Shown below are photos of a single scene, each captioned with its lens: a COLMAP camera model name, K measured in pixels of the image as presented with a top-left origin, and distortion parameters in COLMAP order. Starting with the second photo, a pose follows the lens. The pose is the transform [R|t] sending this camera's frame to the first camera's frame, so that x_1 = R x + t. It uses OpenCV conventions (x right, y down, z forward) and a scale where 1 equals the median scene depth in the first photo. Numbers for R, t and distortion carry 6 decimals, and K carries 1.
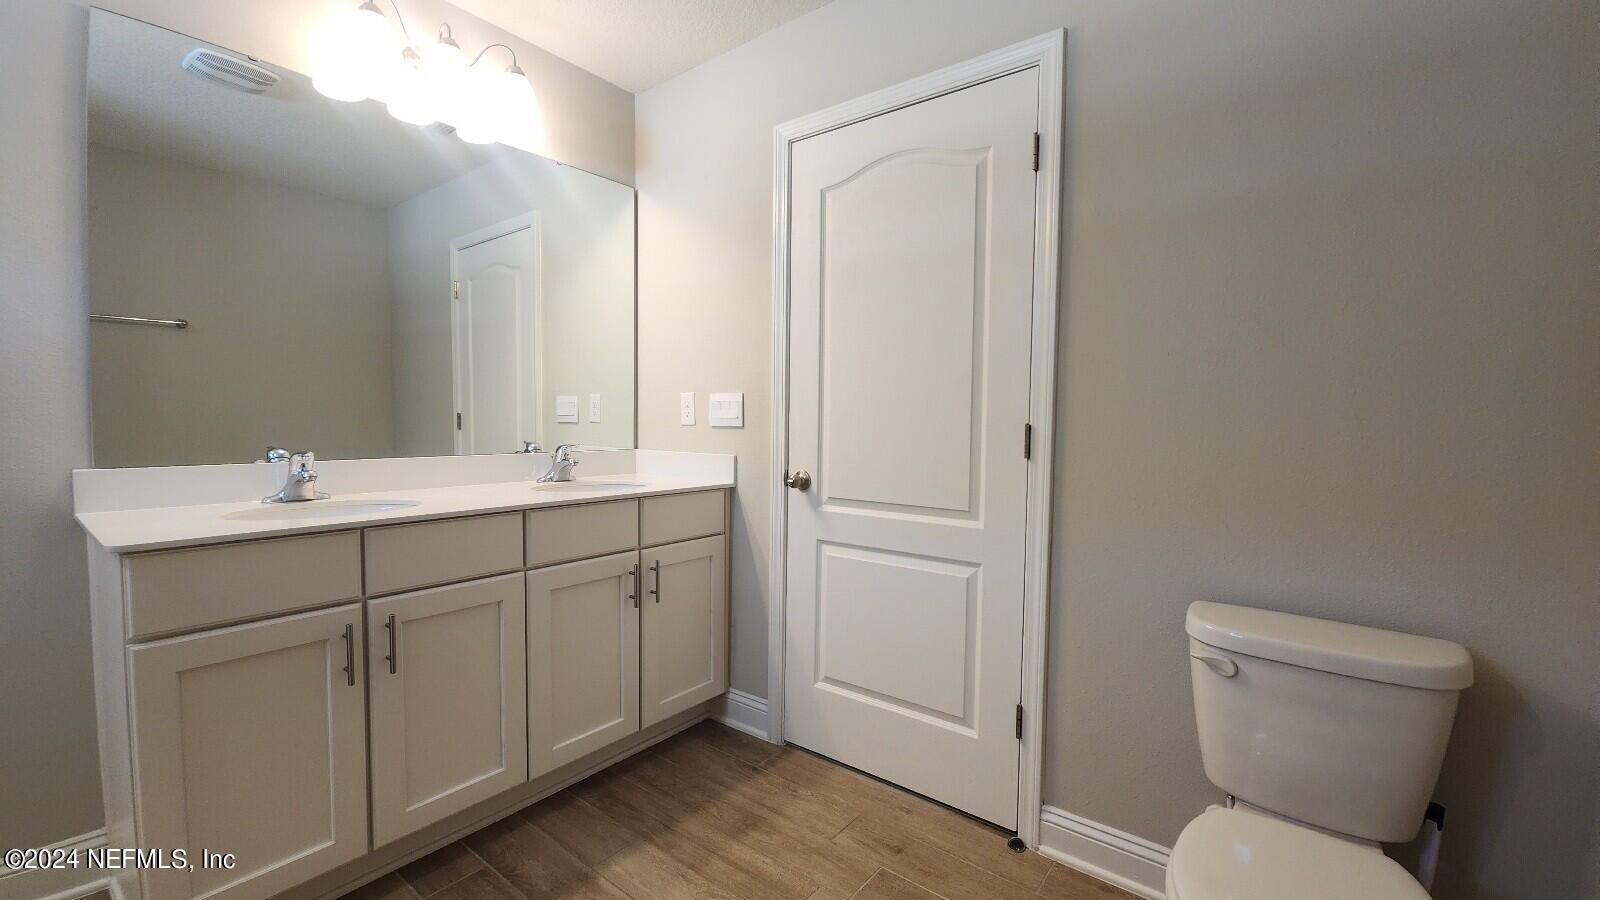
lens RADIAL K [[655.4, 0, 800.0], [0, 655.4, 450.0], [0, 0, 1]] dist [0.000677, -0.000084]
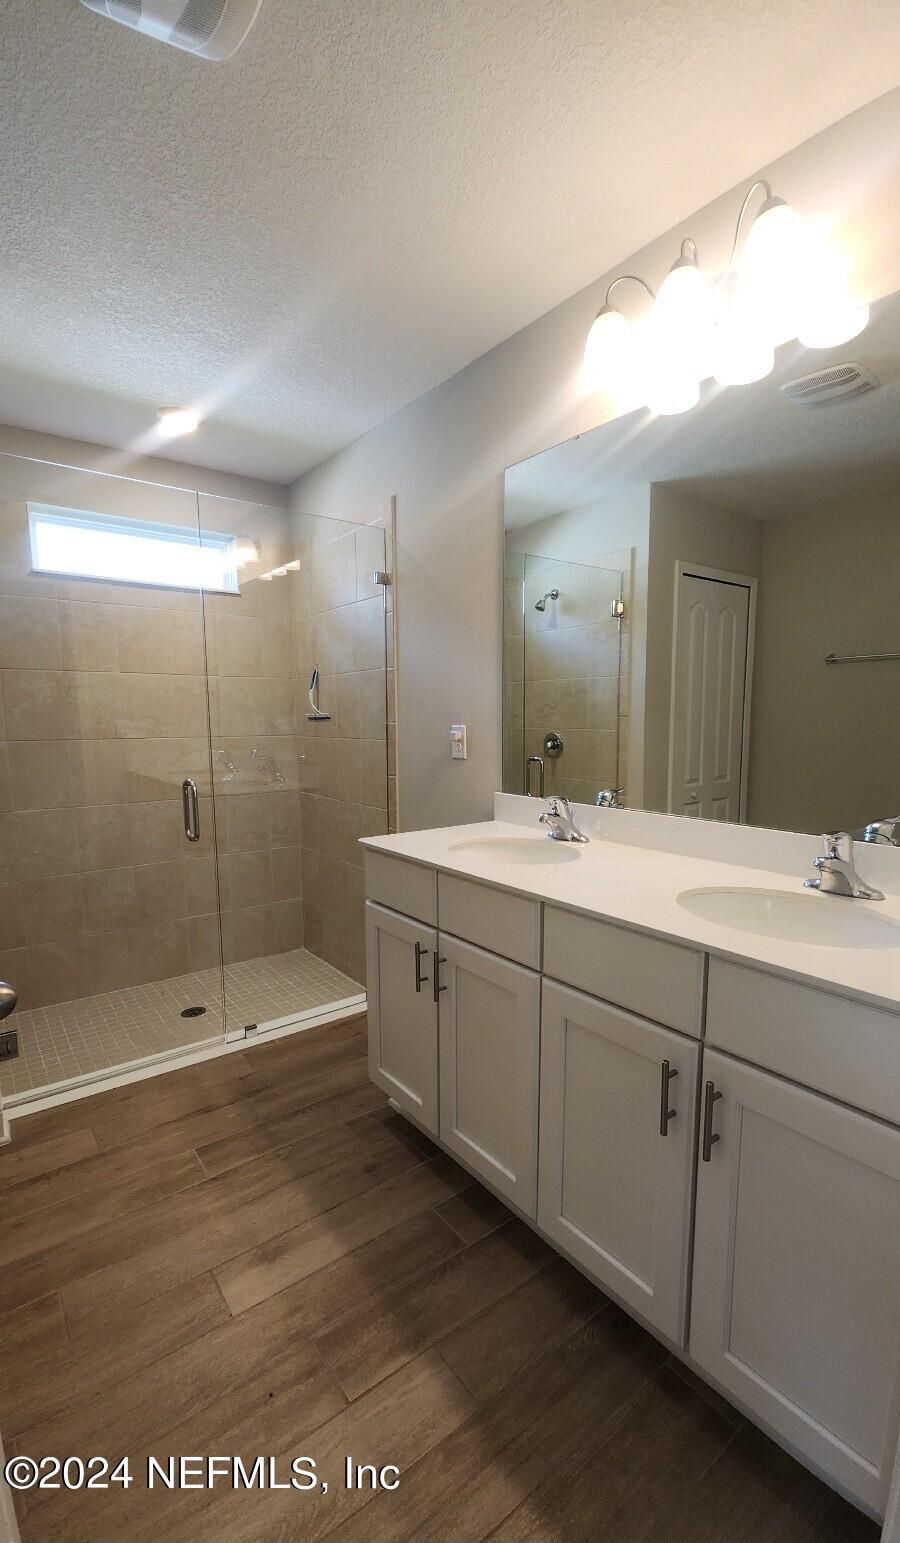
lens RADIAL K [[651.0, 0, 450.3], [0, 651.0, 804.2], [0, 0, 1]] dist [-0.001030, -0.000019]
pose [[-0.246098, 0.121873, -0.961552, 0.339485], [-0.050004, 0.989146, 0.138168, -0.123689], [0.967954, 0.082084, -0.237333, 1.075675]]
